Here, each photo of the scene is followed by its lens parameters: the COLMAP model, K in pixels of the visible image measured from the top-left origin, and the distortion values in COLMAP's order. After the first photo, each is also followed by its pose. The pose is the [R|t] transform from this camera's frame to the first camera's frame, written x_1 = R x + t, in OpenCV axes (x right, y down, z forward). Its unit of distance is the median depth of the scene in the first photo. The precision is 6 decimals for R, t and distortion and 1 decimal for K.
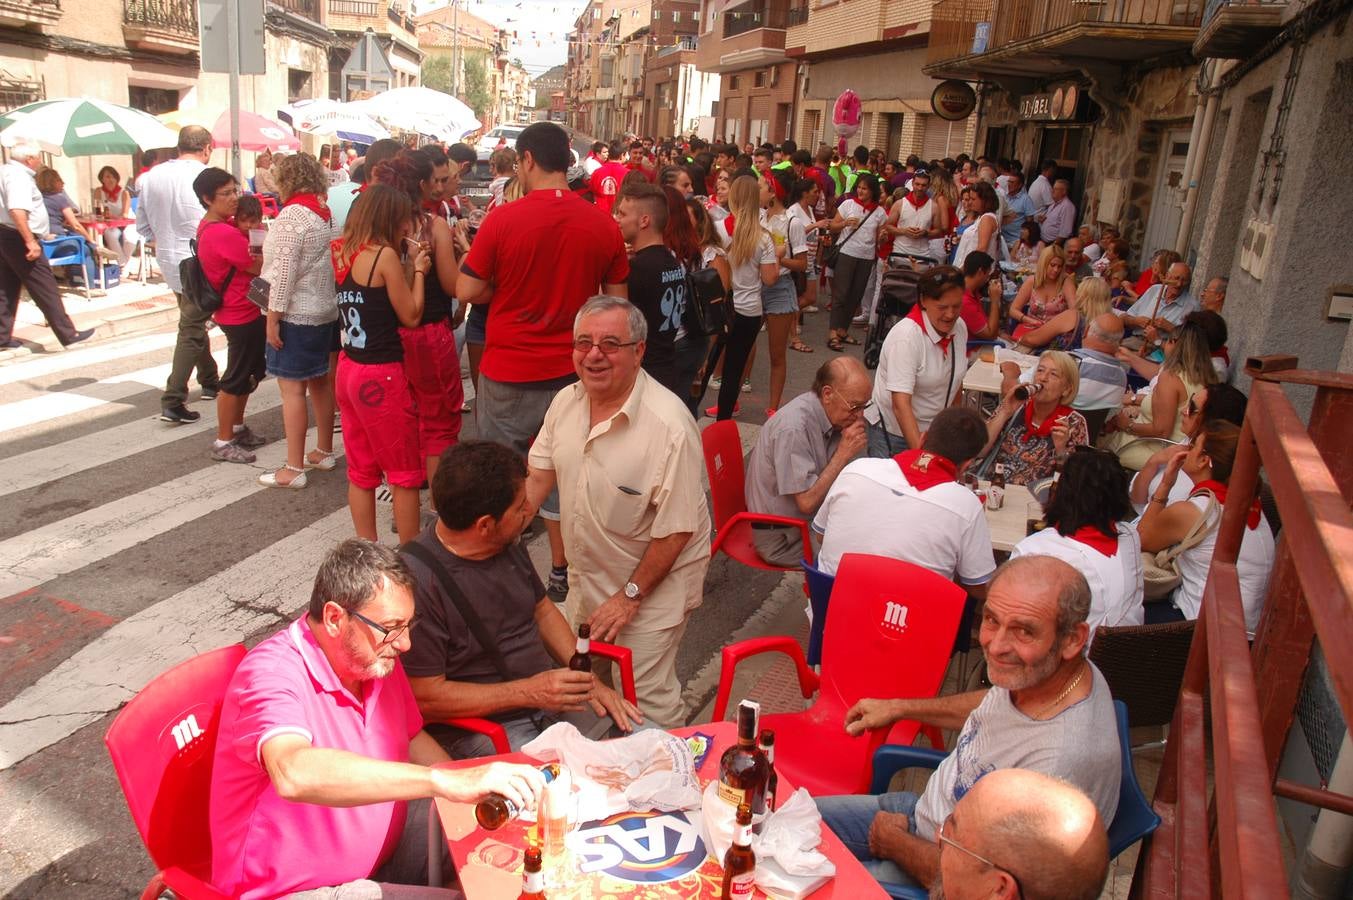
lens RADIAL K [[1054.9, 0, 658.0], [0, 1054.9, 458.3], [0, 0, 1]] dist [-0.177940, 0.168247]
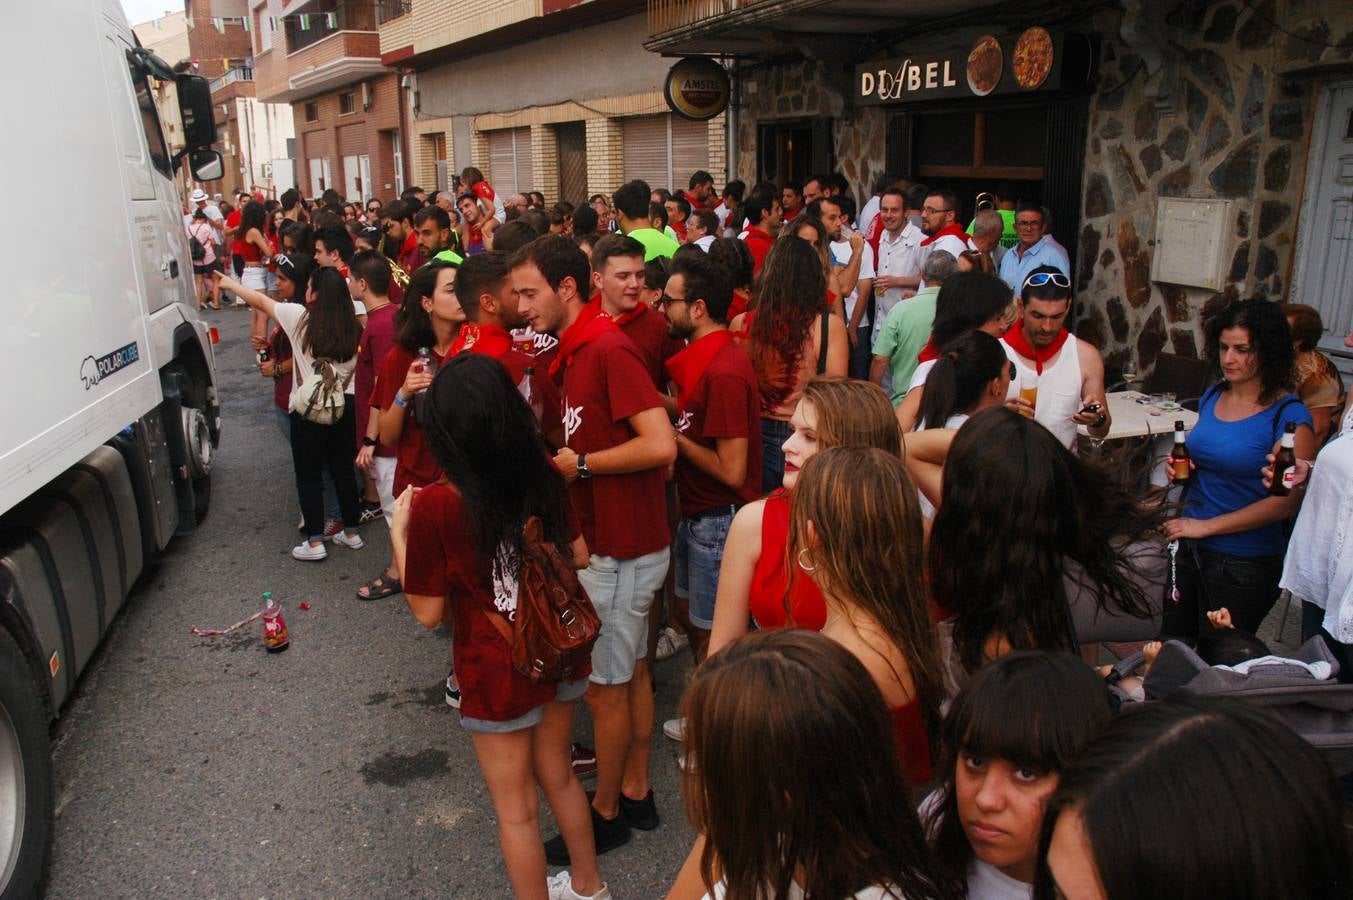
lens RADIAL K [[1054.9, 0, 658.0], [0, 1054.9, 458.3], [0, 0, 1]] dist [-0.177940, 0.168247]
pose [[0.921446, -0.187475, 0.340279, 0.004477], [0.194742, 0.980768, 0.013004, -0.085630], [-0.336173, 0.054284, 0.940235, 0.259505]]
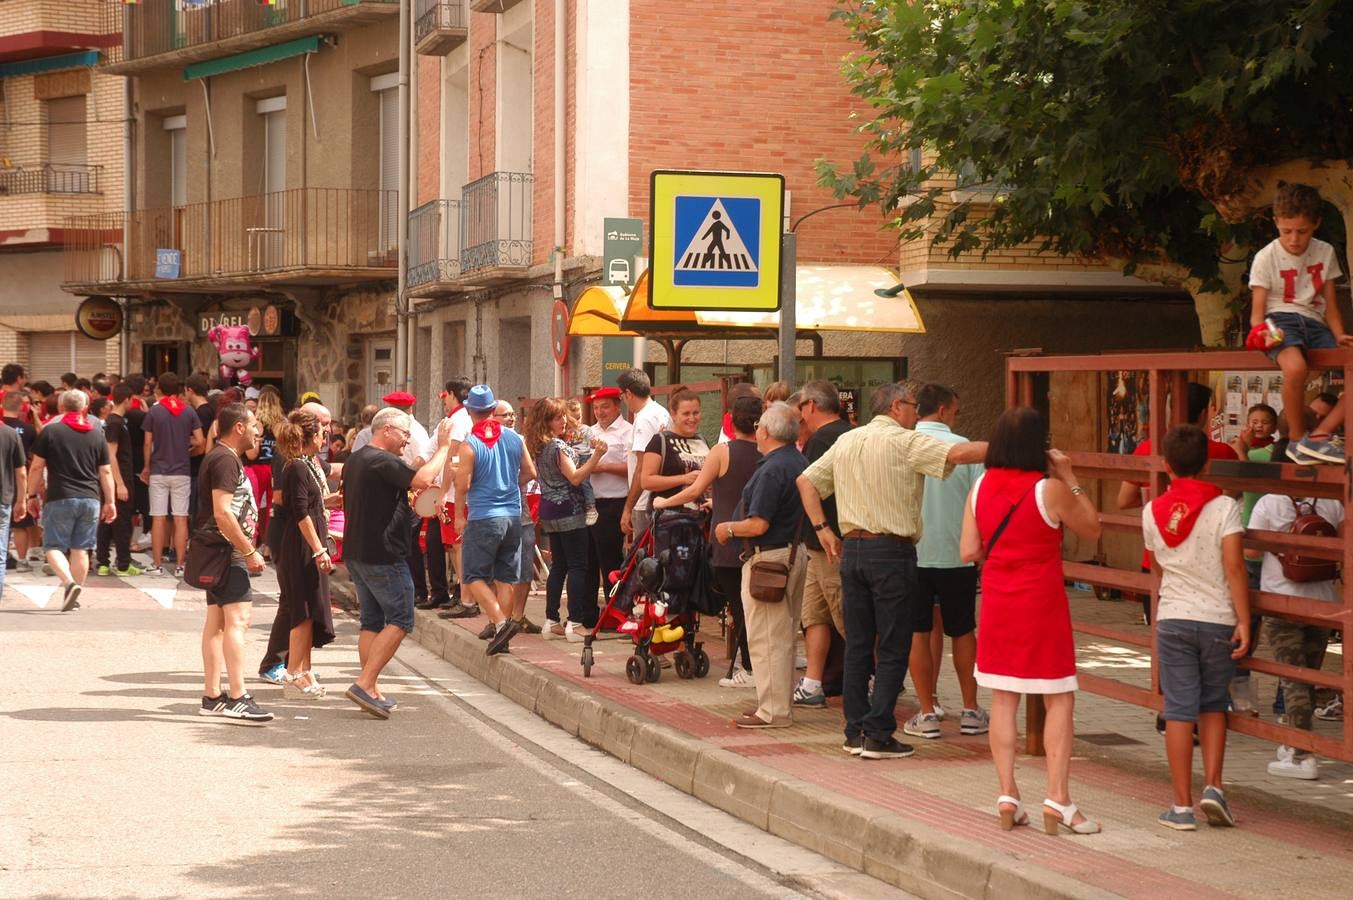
lens RADIAL K [[2438.4, 0, 676.5], [0, 2438.4, 450.0], [0, 0, 1]] dist [0.119577, 0.086200]
pose [[0.779188, -0.078574, 0.621846, -0.408700], [0.235199, 0.956267, -0.173880, 0.156581], [-0.580989, 0.281743, 0.763592, -0.556687]]
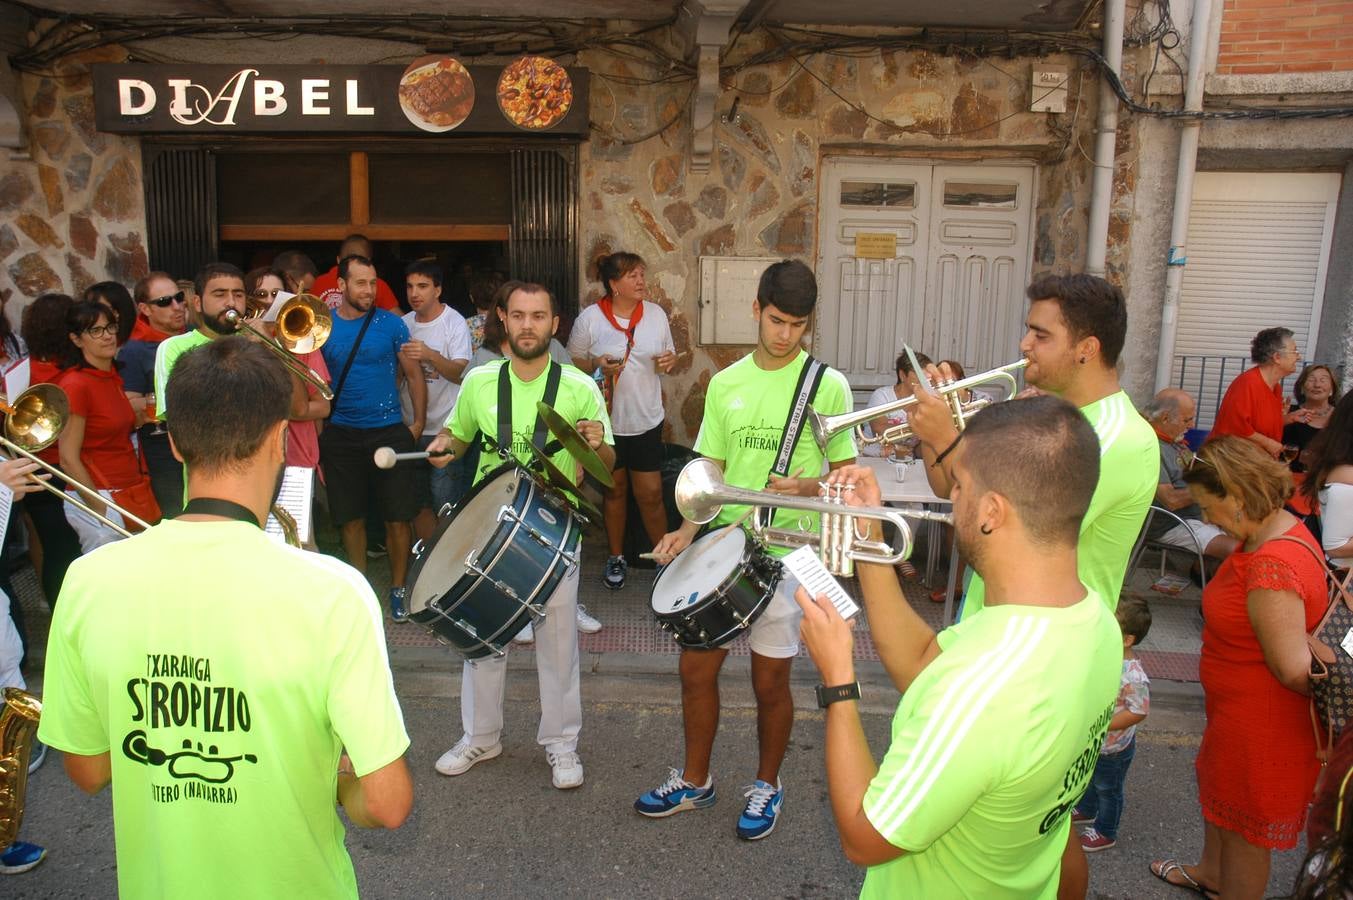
lens RADIAL K [[1054.9, 0, 658.0], [0, 1054.9, 458.3], [0, 0, 1]] dist [-0.177940, 0.168247]
pose [[-0.092589, -0.287159, 0.953398, -0.025591], [0.280899, 0.911085, 0.301694, -0.145377], [-0.955261, 0.295743, -0.003694, 0.443706]]
